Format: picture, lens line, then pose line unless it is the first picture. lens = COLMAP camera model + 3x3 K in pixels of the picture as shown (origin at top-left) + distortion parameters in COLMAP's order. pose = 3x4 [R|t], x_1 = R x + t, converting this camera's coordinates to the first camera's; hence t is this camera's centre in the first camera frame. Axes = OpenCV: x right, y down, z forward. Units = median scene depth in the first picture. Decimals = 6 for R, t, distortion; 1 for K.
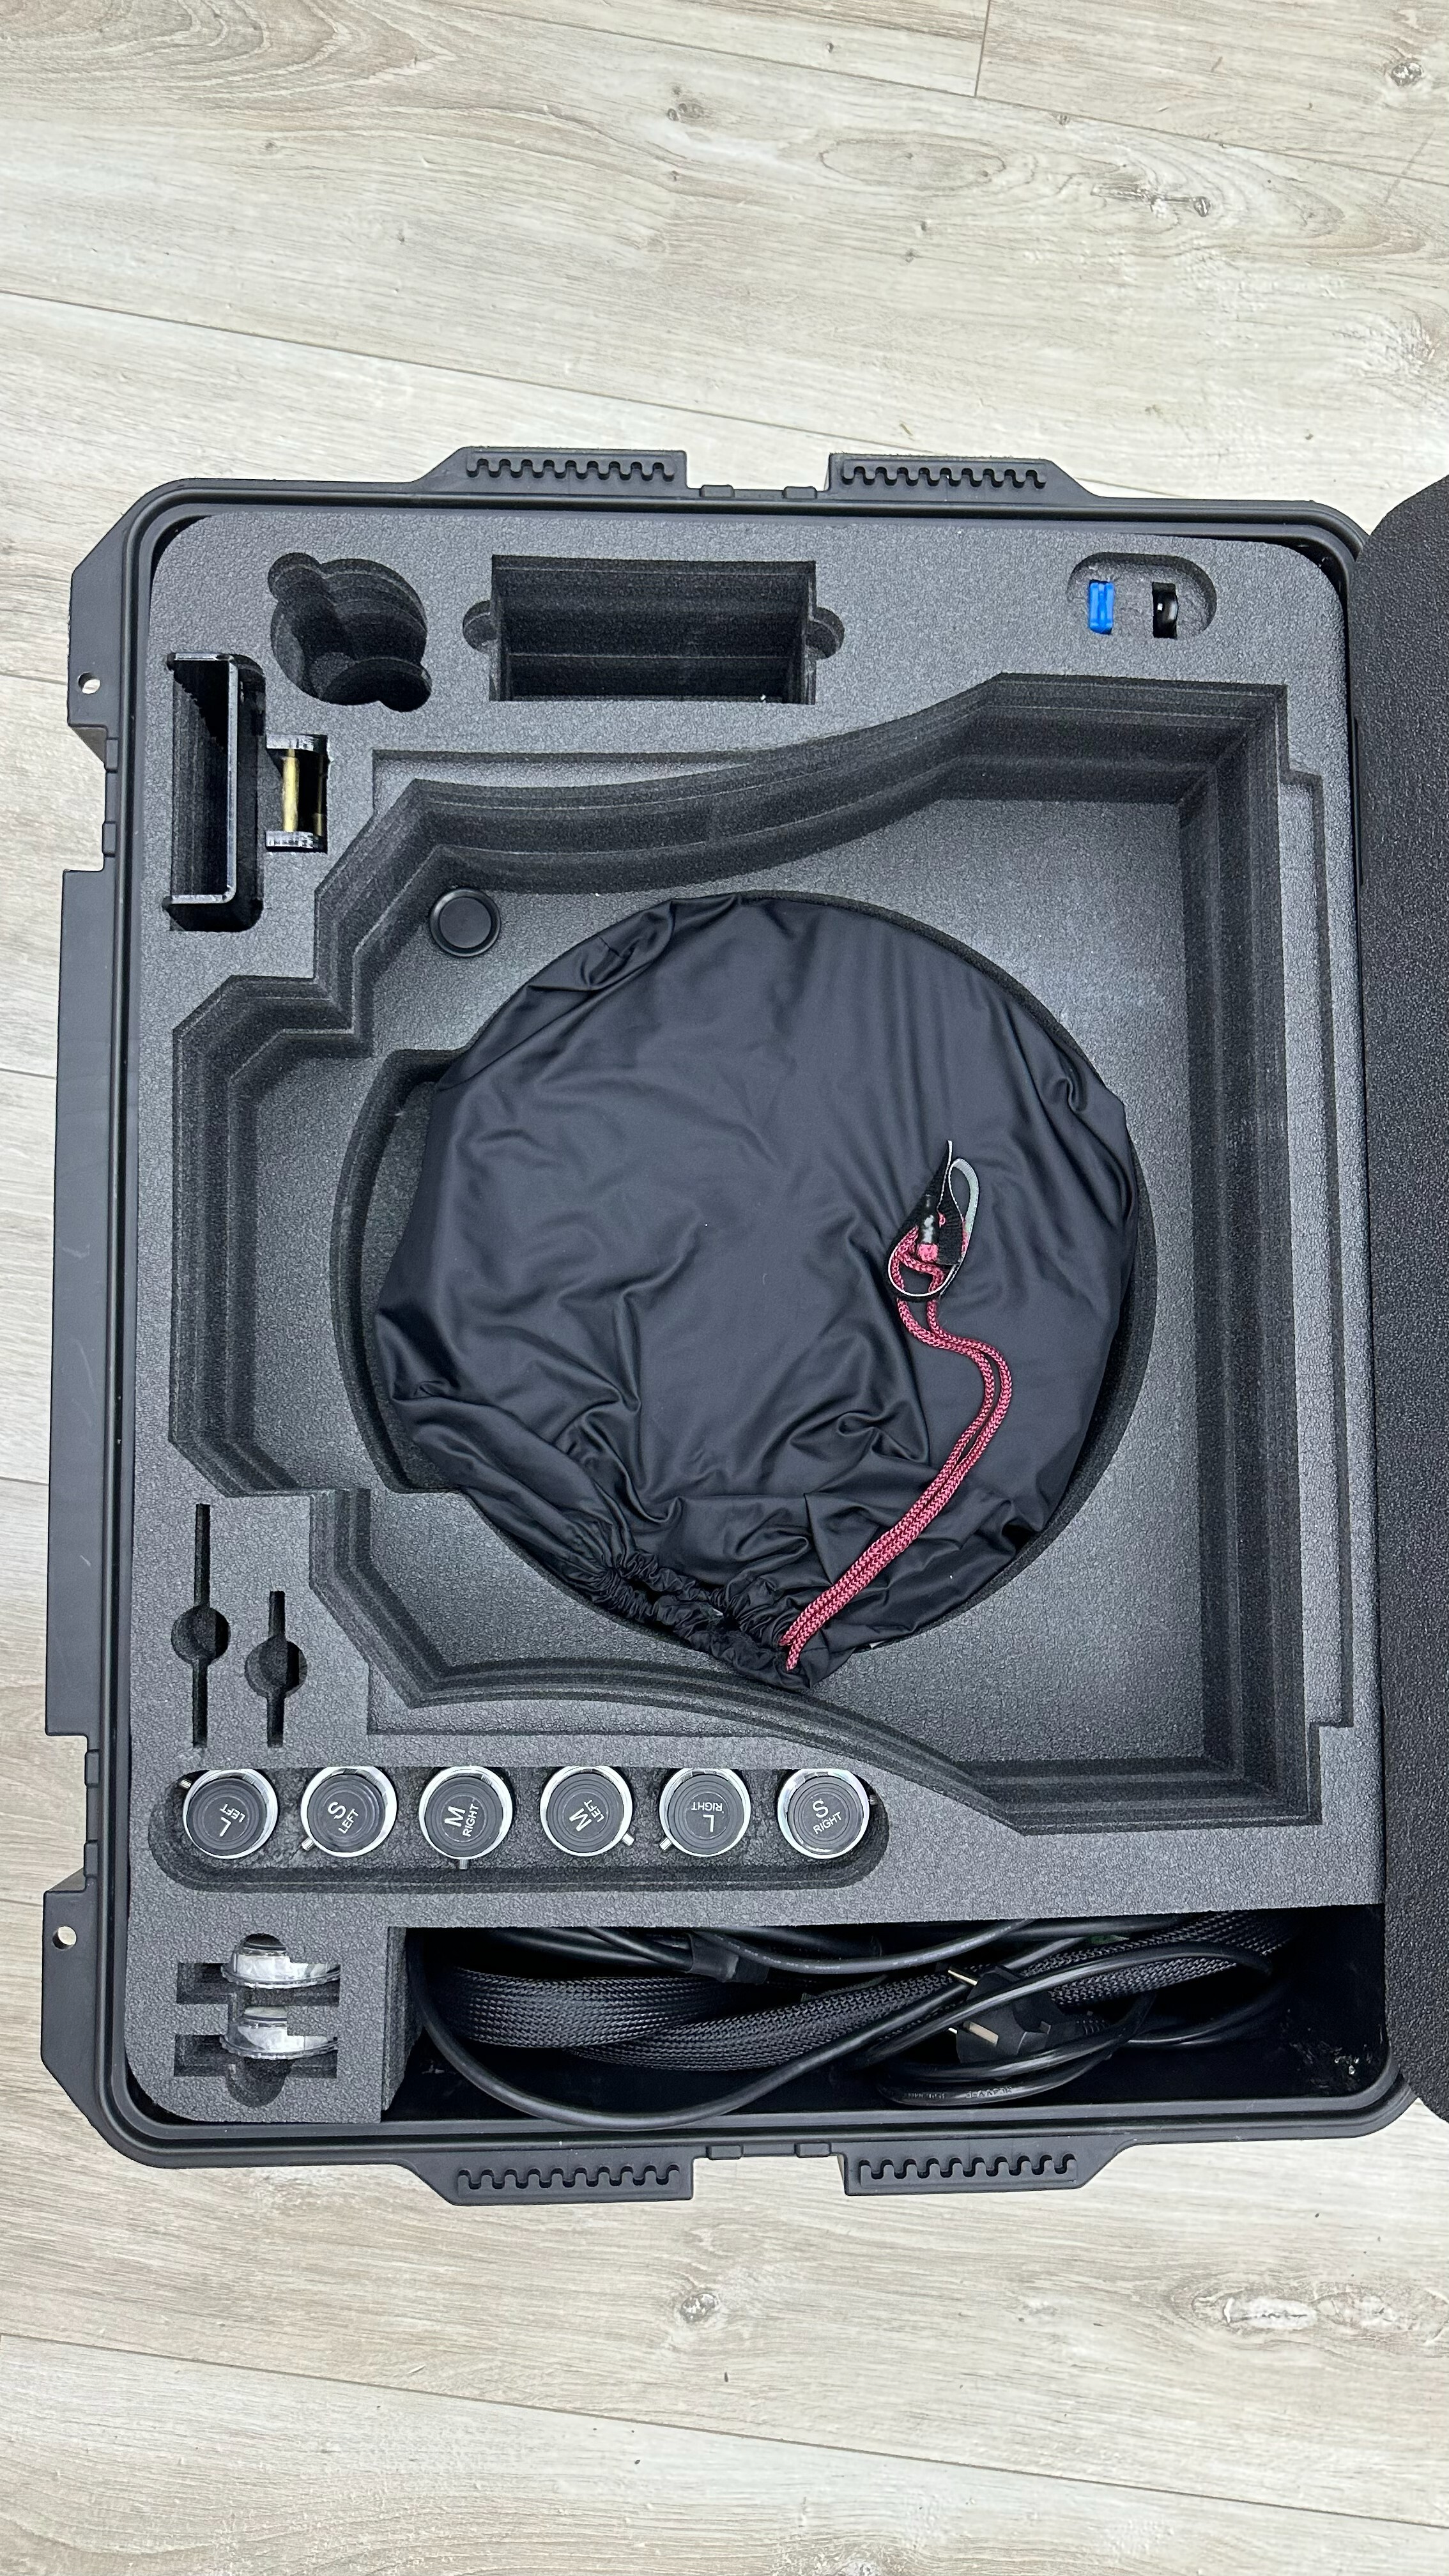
lens RADIAL K [[1764.5, 0, 716.7], [0, 1764.5, 1226.1], [0, 0, 1]] dist [0.076477, -0.176491]
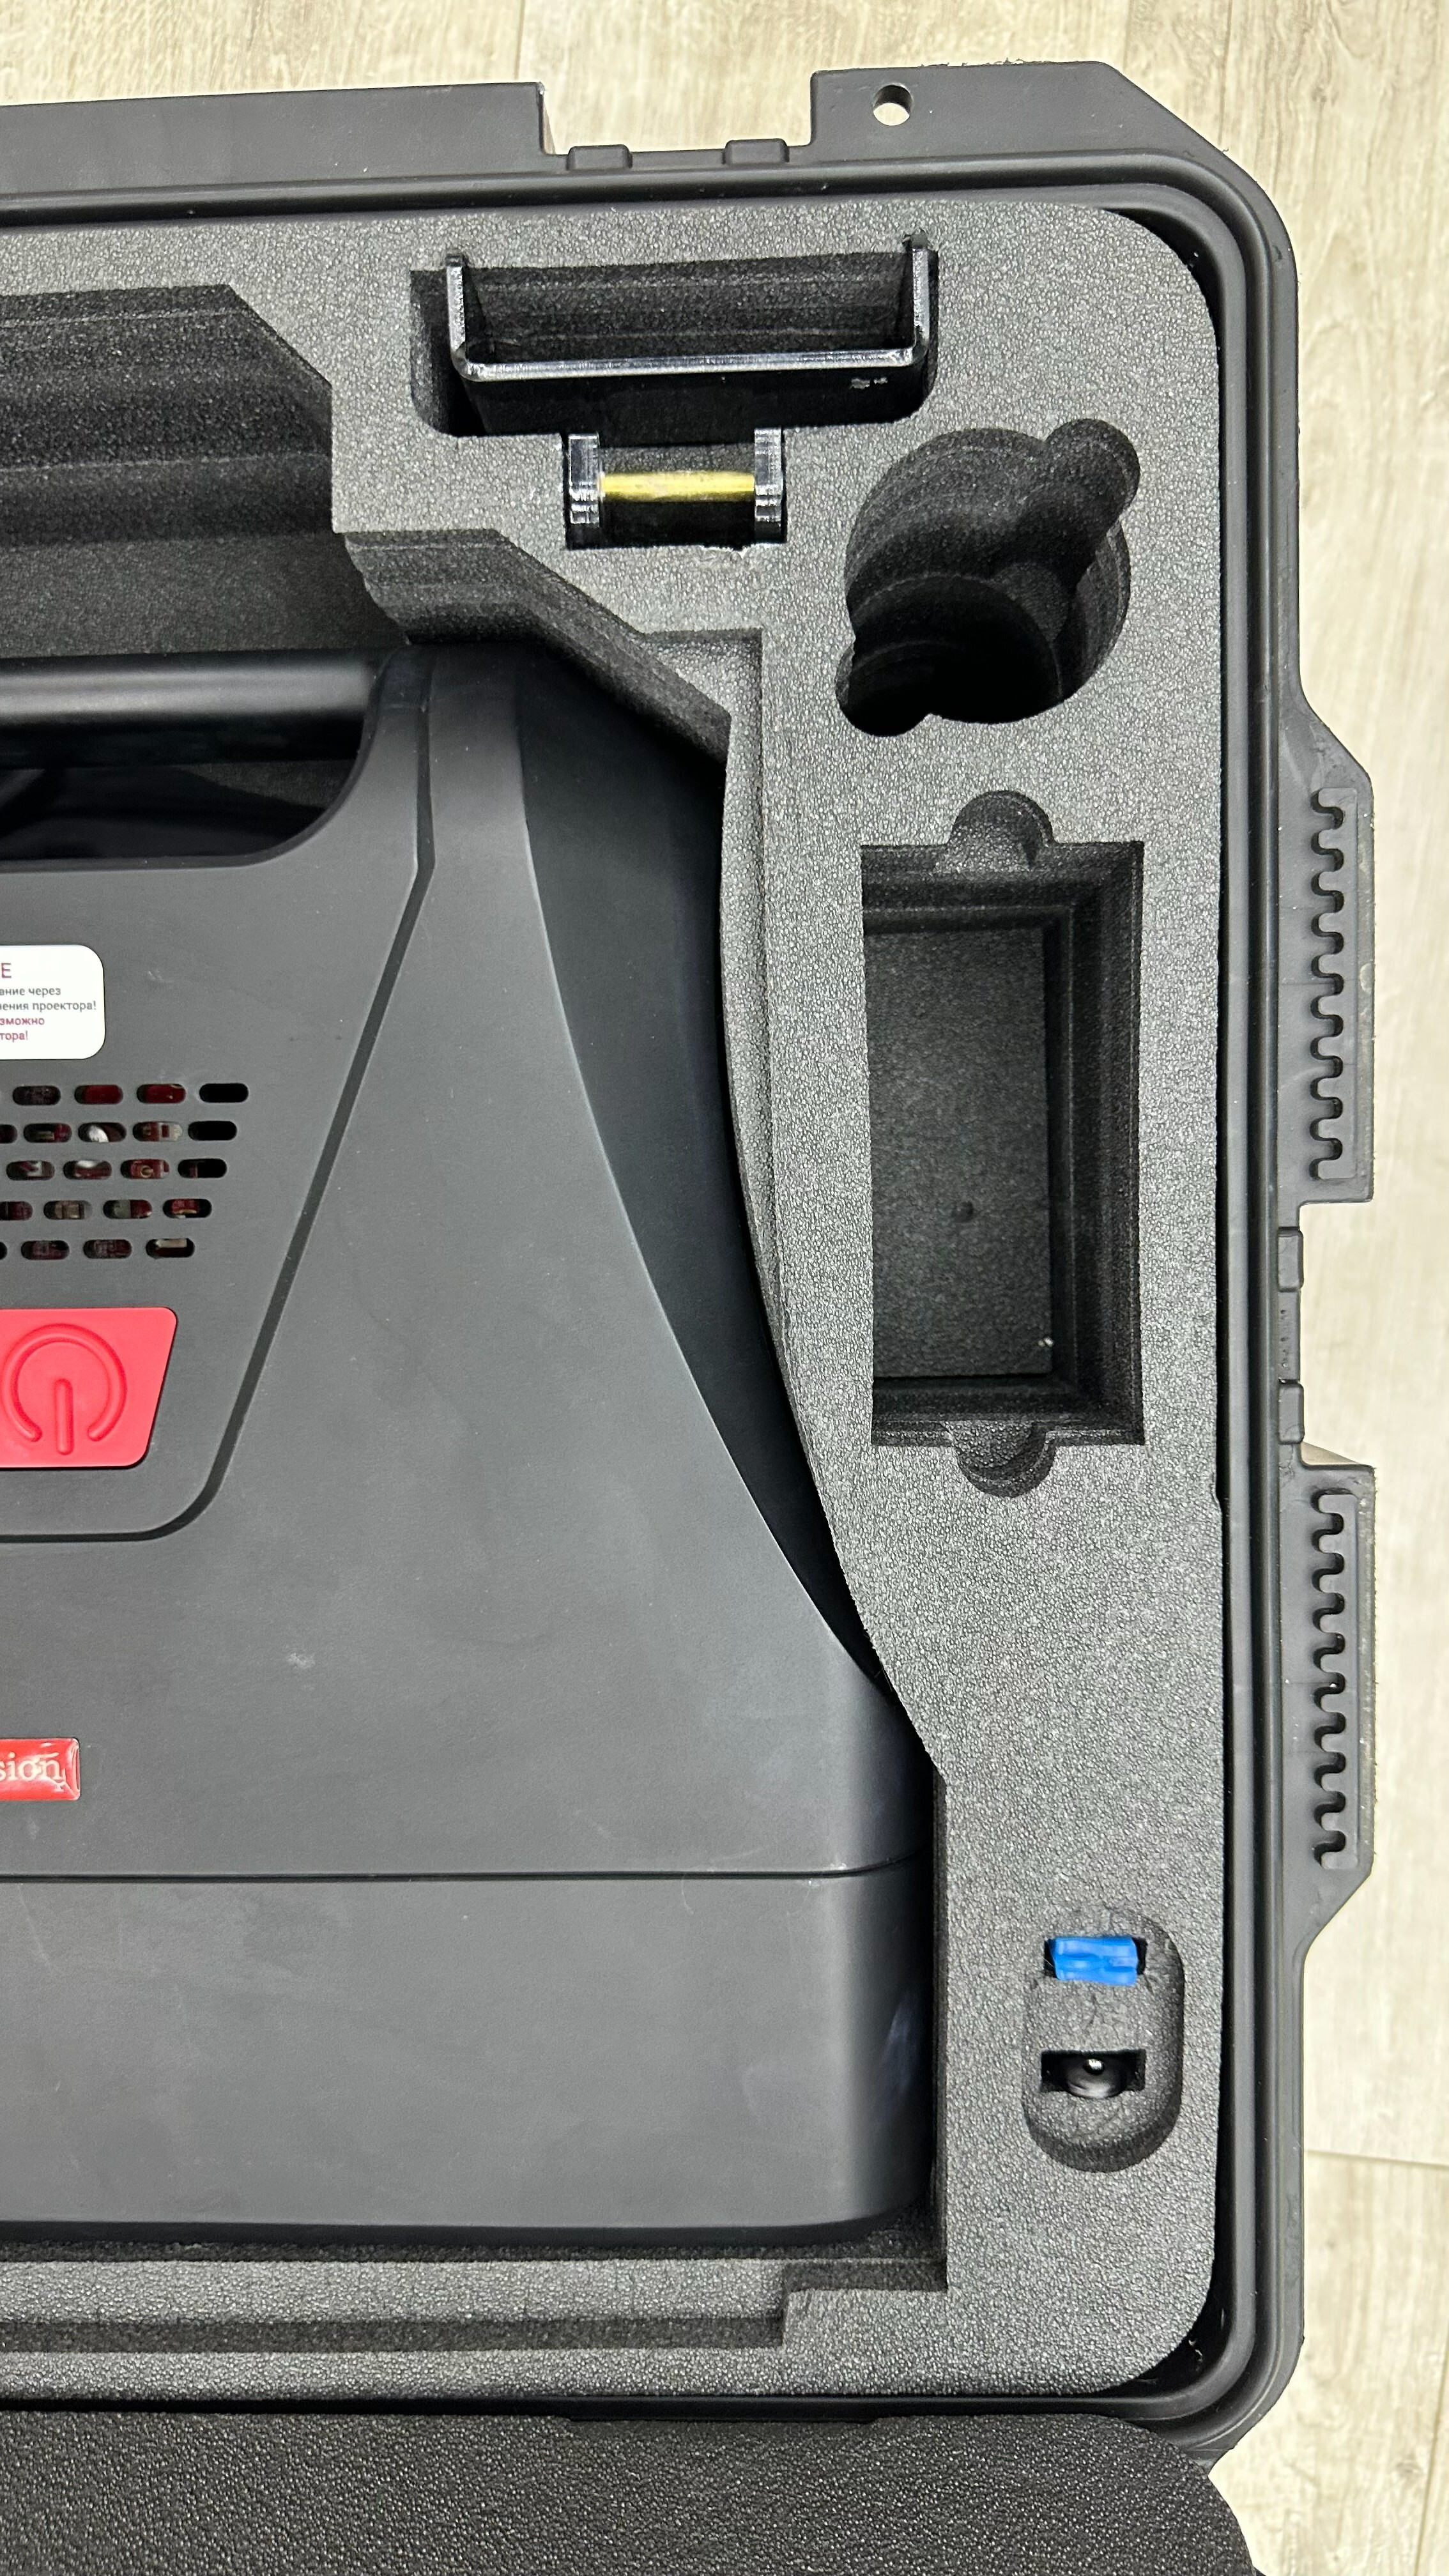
lens RADIAL K [[1771.0, 0, 724.5], [0, 1771.0, 1288.0], [0, 0, 1]] dist [0.068328, -0.122034]
pose [[0.011817, 0.999928, 0.001872, 0.005677], [-0.992254, 0.011495, 0.123695, -0.320082], [0.123665, -0.003319, 0.992319, 0.457735]]
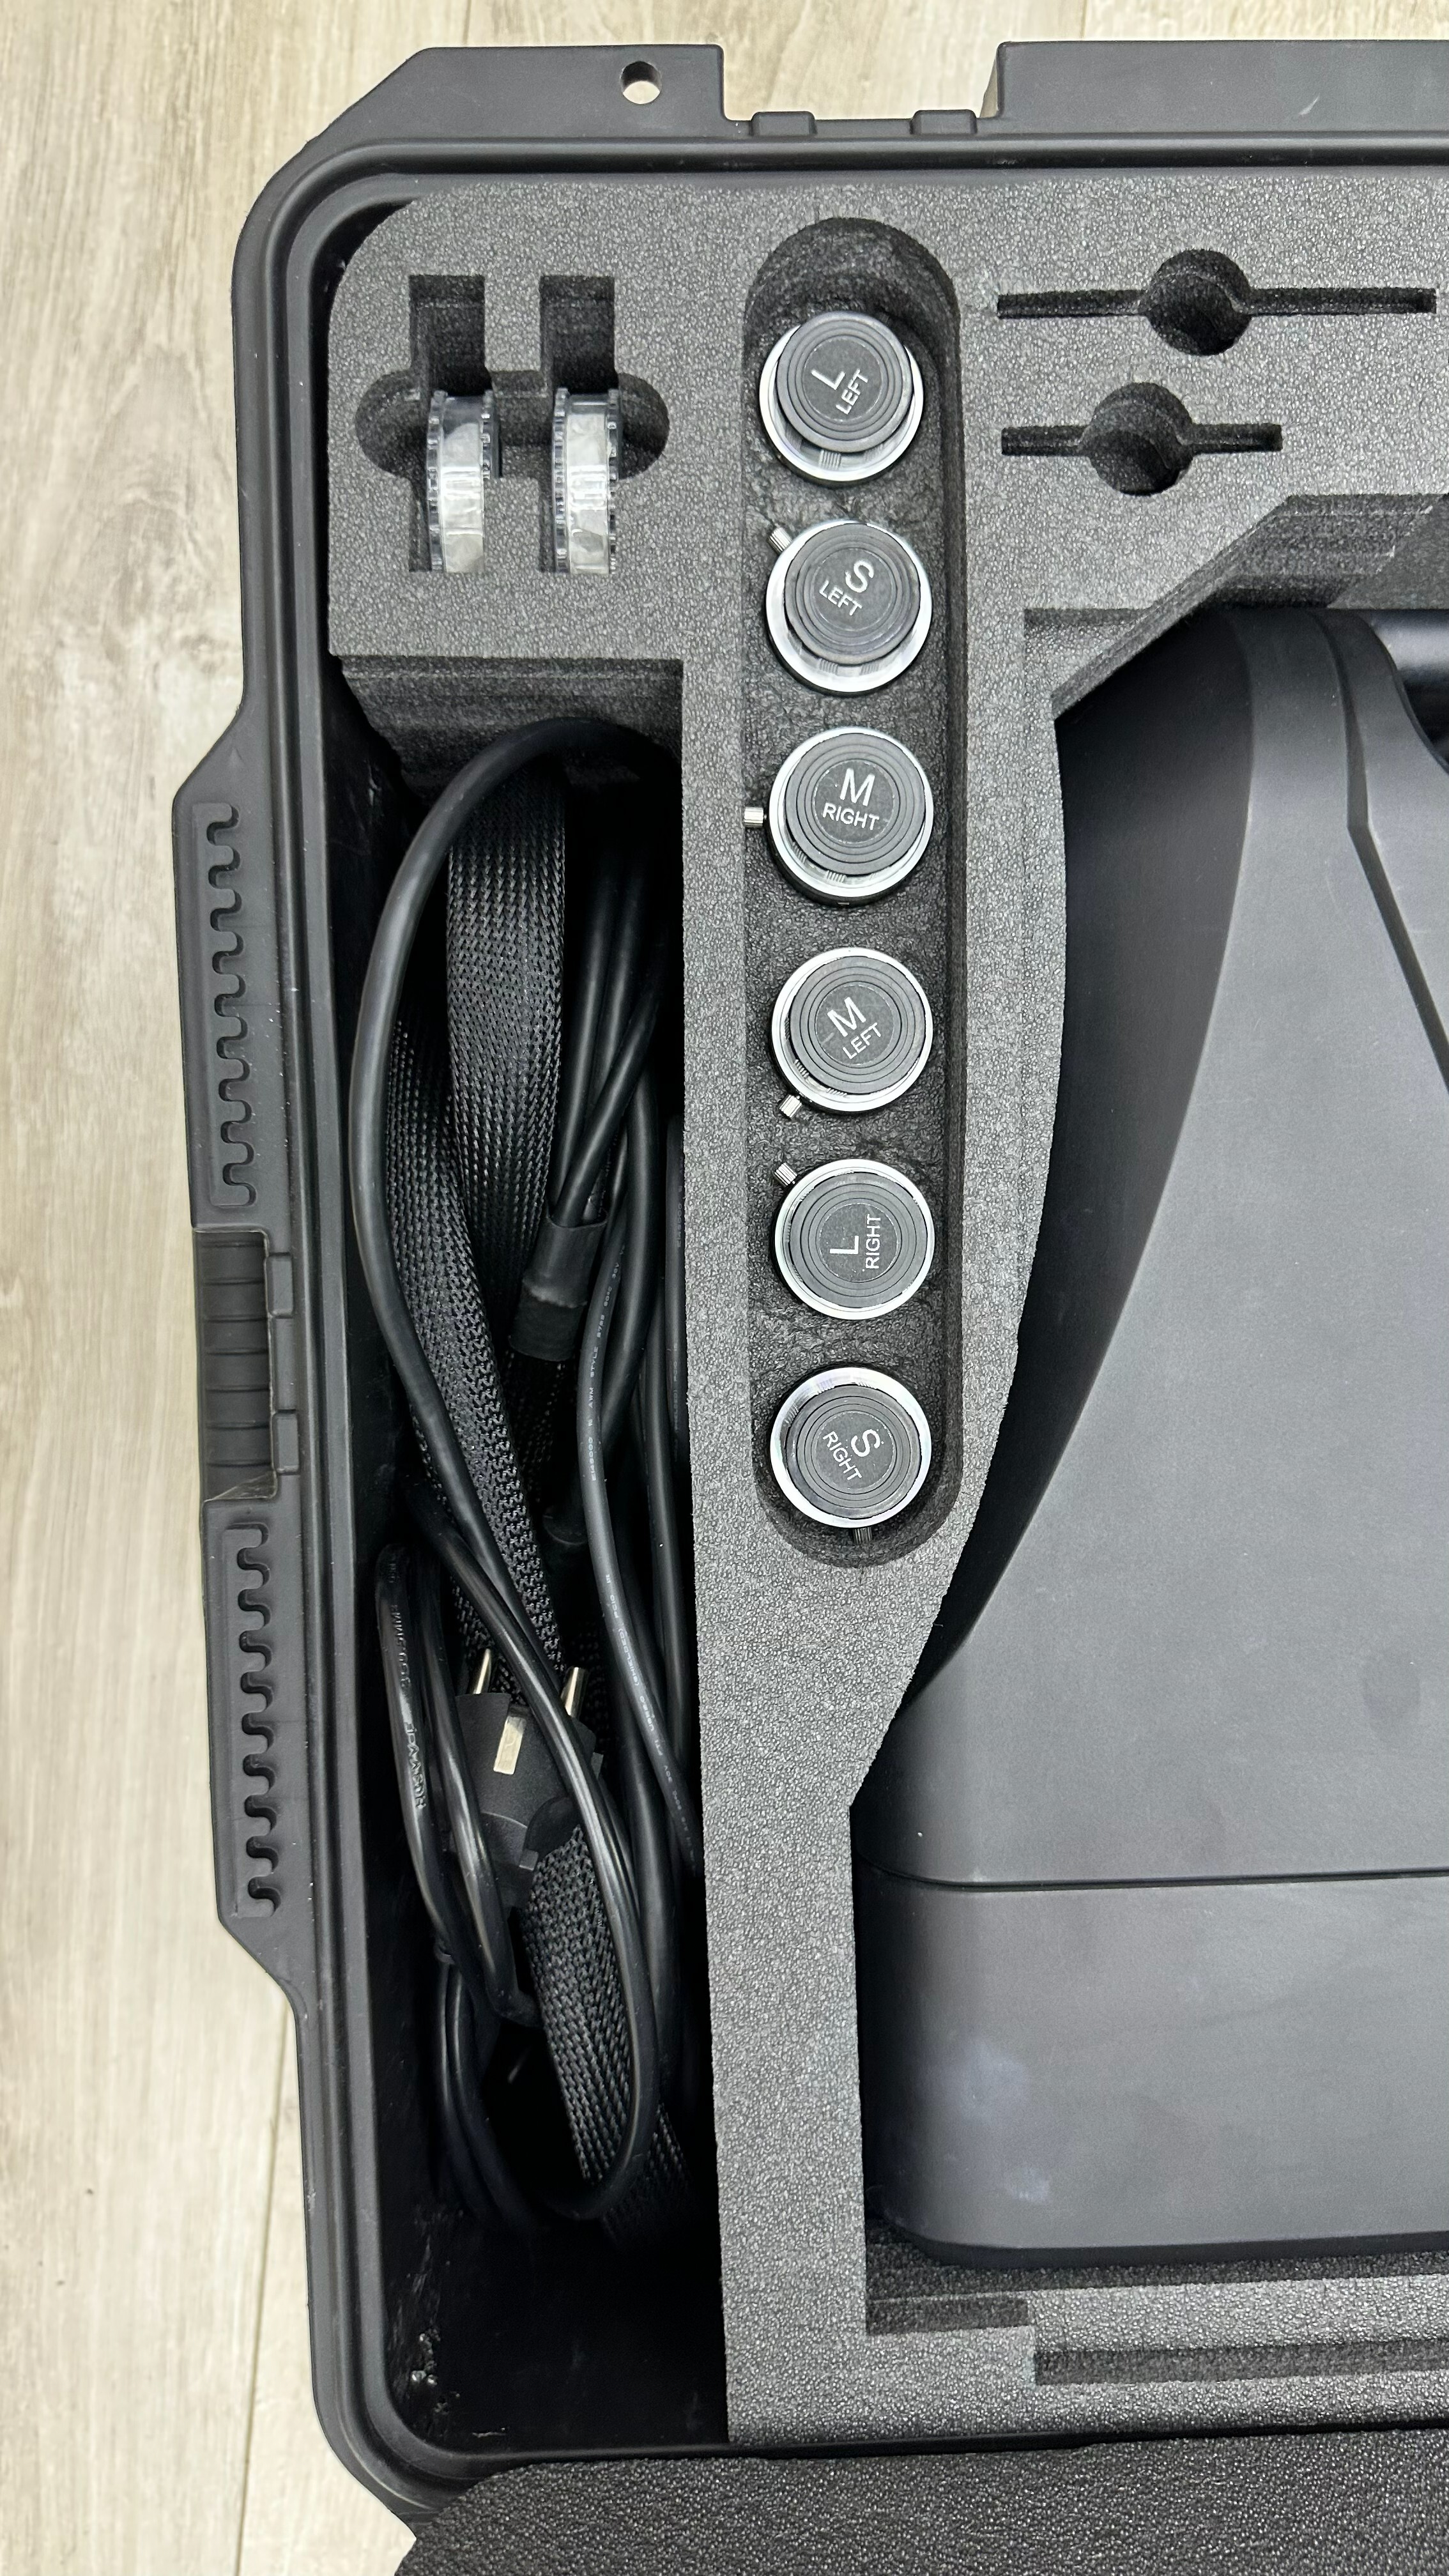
lens RADIAL K [[1830.1, 0, 724.5], [0, 1830.1, 1288.0], [0, 0, 1]] dist [0.056824, -0.138816]
pose [[0.027497, 0.999622, -0.000450, 0.007685], [-0.998747, 0.027492, 0.041817, 0.346453], [0.041813, -0.000700, 0.999125, 0.415079]]
